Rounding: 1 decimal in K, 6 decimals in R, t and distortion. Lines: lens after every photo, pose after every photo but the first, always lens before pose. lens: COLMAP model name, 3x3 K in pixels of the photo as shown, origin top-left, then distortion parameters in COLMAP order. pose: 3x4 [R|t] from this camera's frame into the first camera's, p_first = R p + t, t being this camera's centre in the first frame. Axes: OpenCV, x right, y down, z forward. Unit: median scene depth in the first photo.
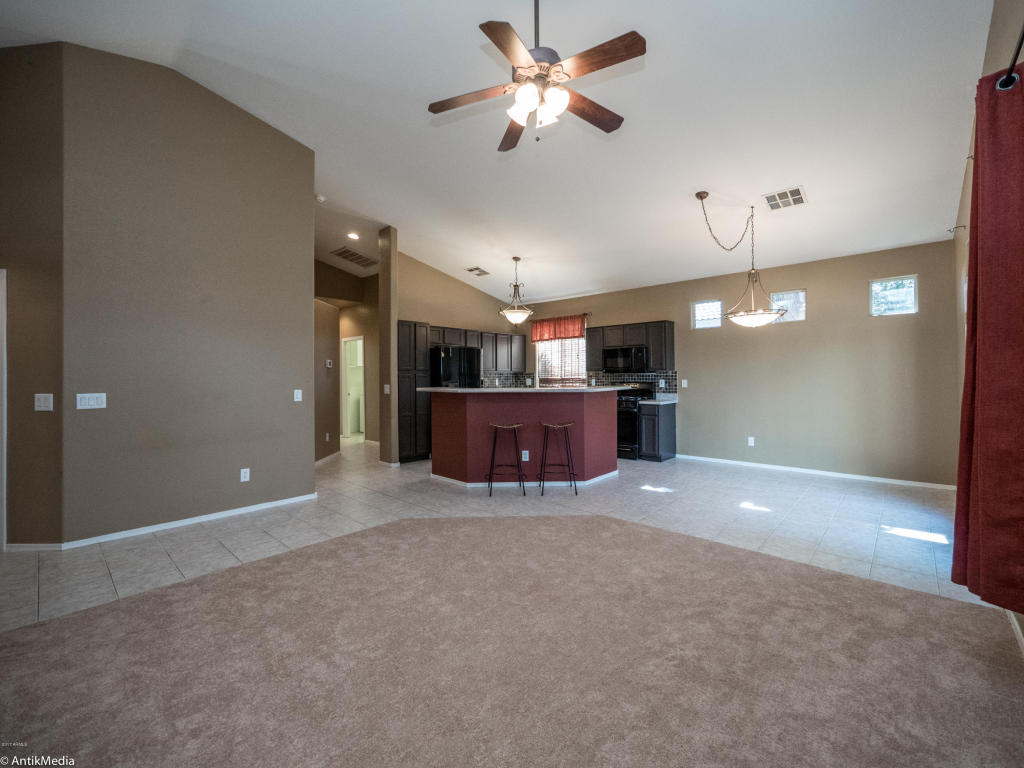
lens RADIAL K [[432.1, 0, 512.5], [0, 432.1, 375.1], [0, 0, 1]] dist [-0.003745, -0.000503]
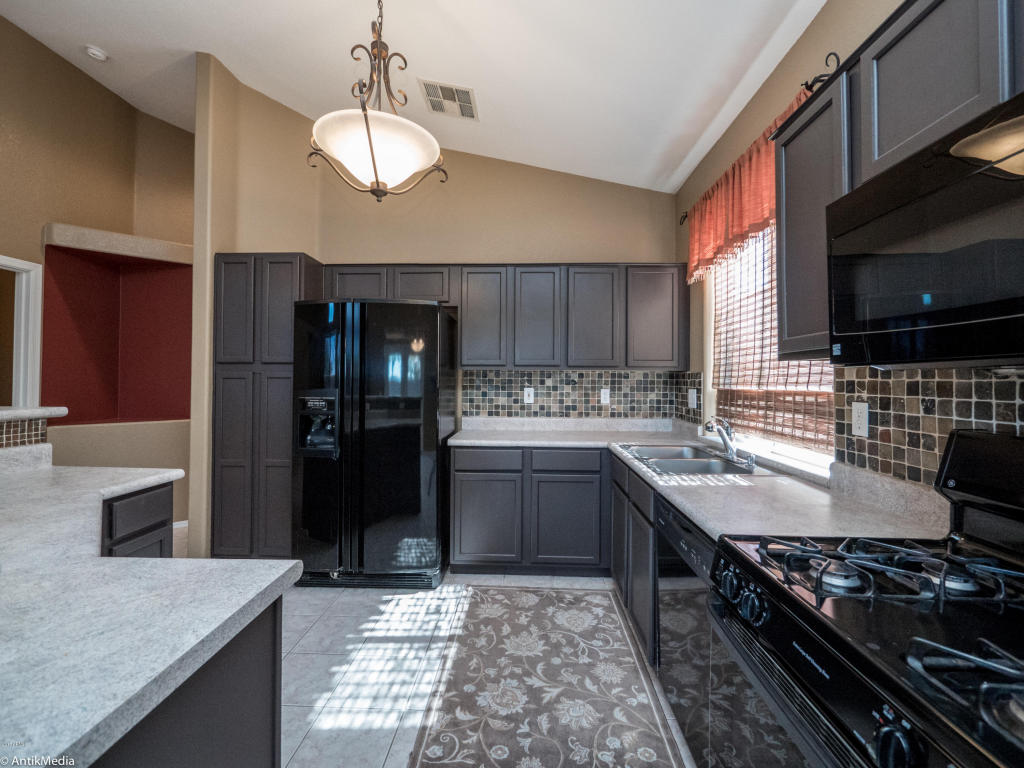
lens RADIAL K [[437.0, 0, 514.8], [0, 437.0, 374.0], [0, 0, 1]] dist [-0.000810, -0.000497]
pose [[0.650668, 0.001044, -0.759362, 0.248059], [-0.009481, 0.999932, -0.006749, -0.000137], [0.759303, 0.011590, 0.650634, 0.806113]]
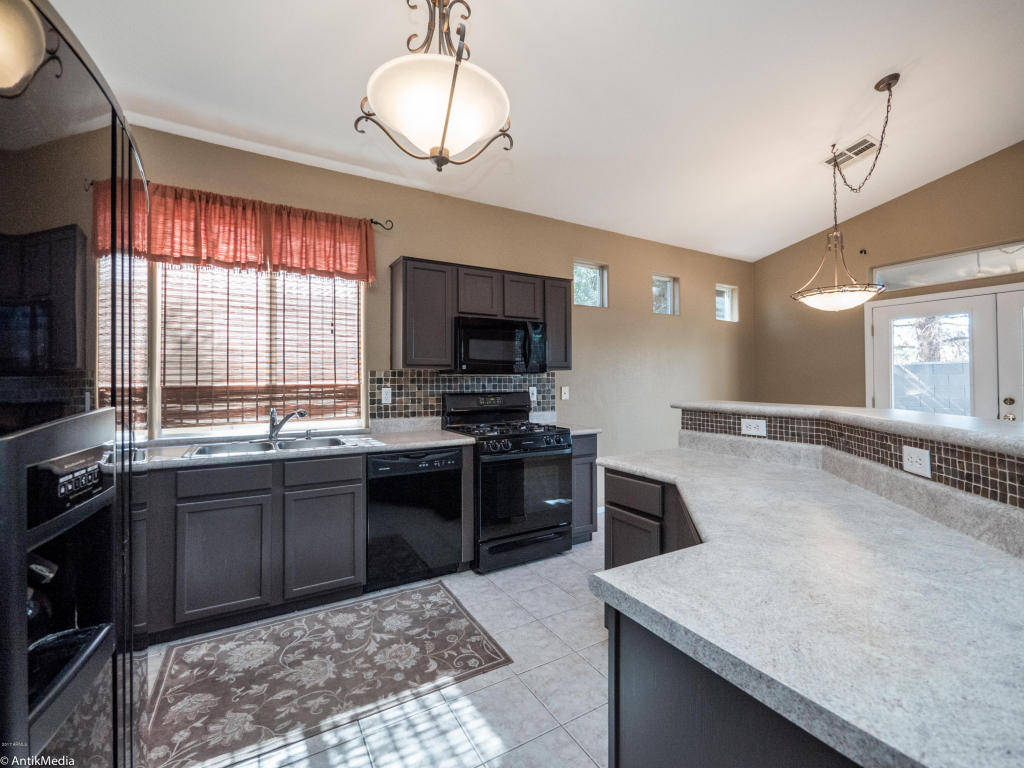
lens RADIAL K [[448.2, 0, 514.8], [0, 448.2, 372.3], [0, 0, 1]] dist [-0.000599, -0.000107]
pose [[0.293416, 0.022333, 0.955724, -0.191526], [-0.001773, 0.999738, -0.022817, 0.004612], [-0.955983, 0.005000, 0.293379, 0.807026]]
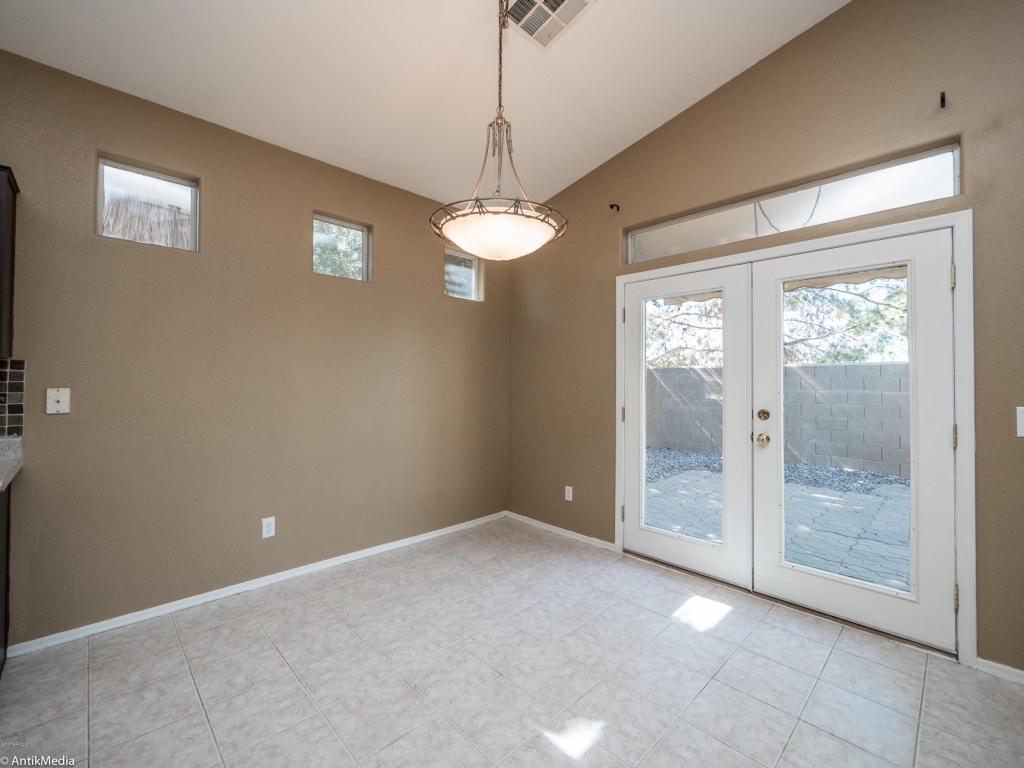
lens RADIAL K [[424.3, 0, 518.3], [0, 424.3, 375.3], [0, 0, 1]] dist [-0.020680, 0.000139]
pose [[0.058080, 0.017736, 0.998154, 0.110876], [-0.013474, 0.999765, -0.016980, 0.001535], [-0.998221, -0.012463, 0.058305, 0.596458]]
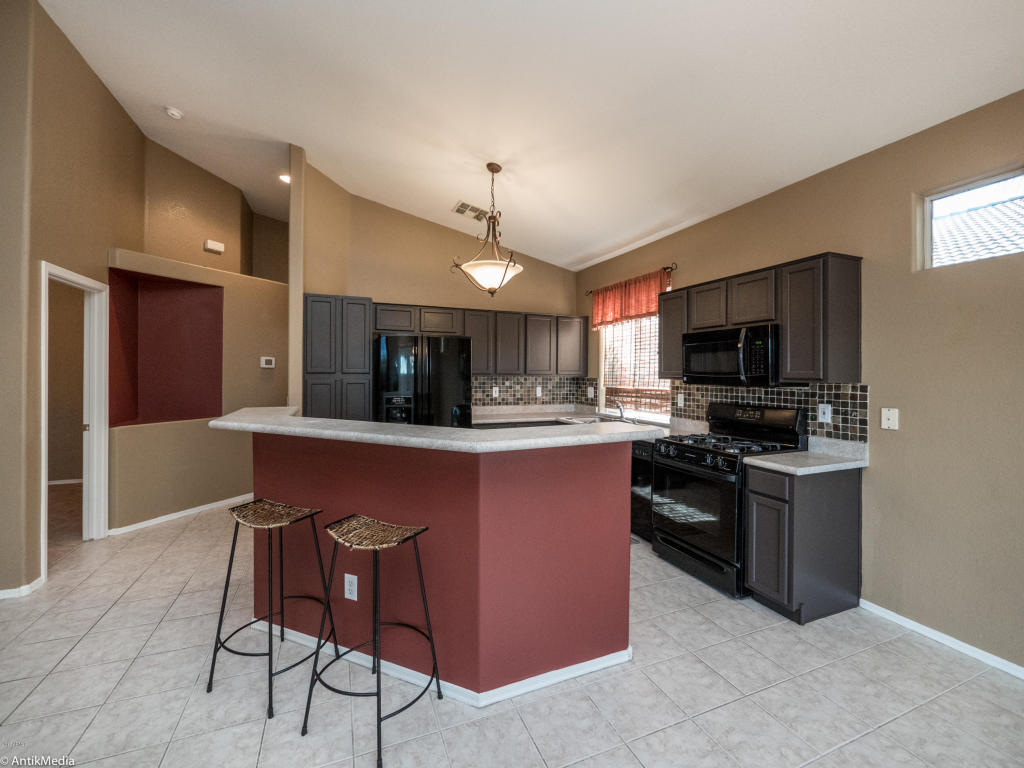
lens RADIAL K [[432.1, 0, 512.5], [0, 432.1, 375.1], [0, 0, 1]] dist [-0.003745, -0.000503]
pose [[0.904097, 0.015644, -0.427041, 0.238565], [-0.012698, 0.999872, 0.009746, -0.016270], [0.427138, -0.003388, 0.904180, 0.478269]]
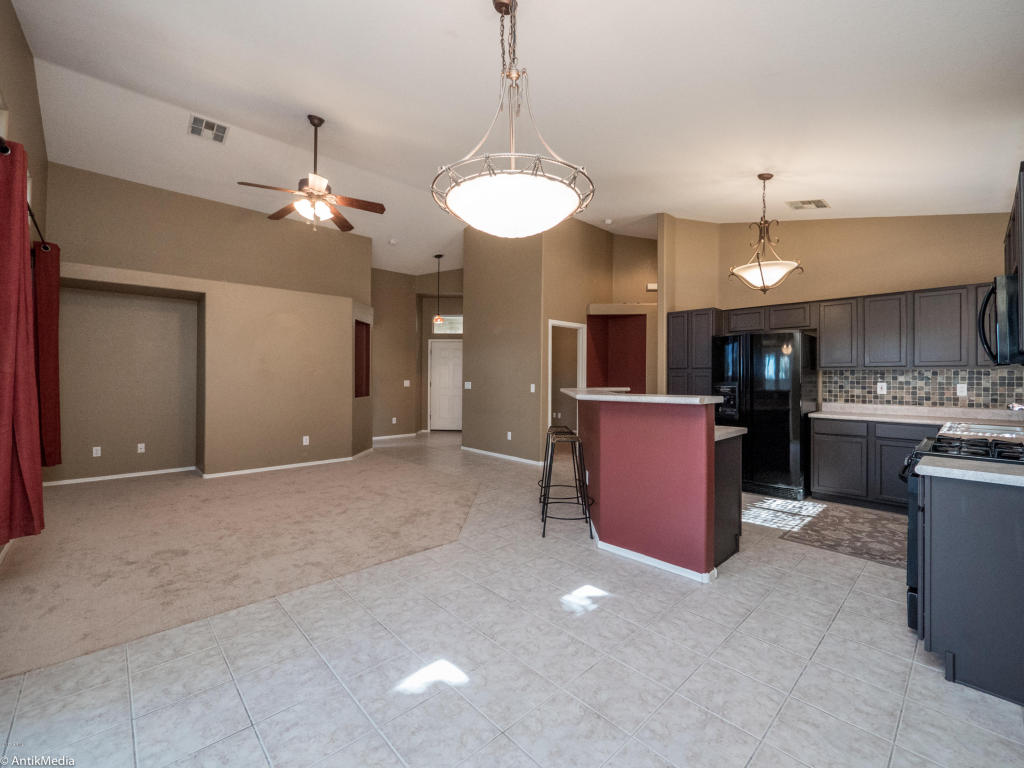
lens RADIAL K [[437.0, 0, 514.8], [0, 437.0, 374.0], [0, 0, 1]] dist [-0.000810, -0.000497]
pose [[-0.071792, -0.000616, -0.997419, 0.568681], [-0.002990, 0.999995, -0.000402, 0.000657], [0.997415, 0.002953, -0.071794, 0.639416]]
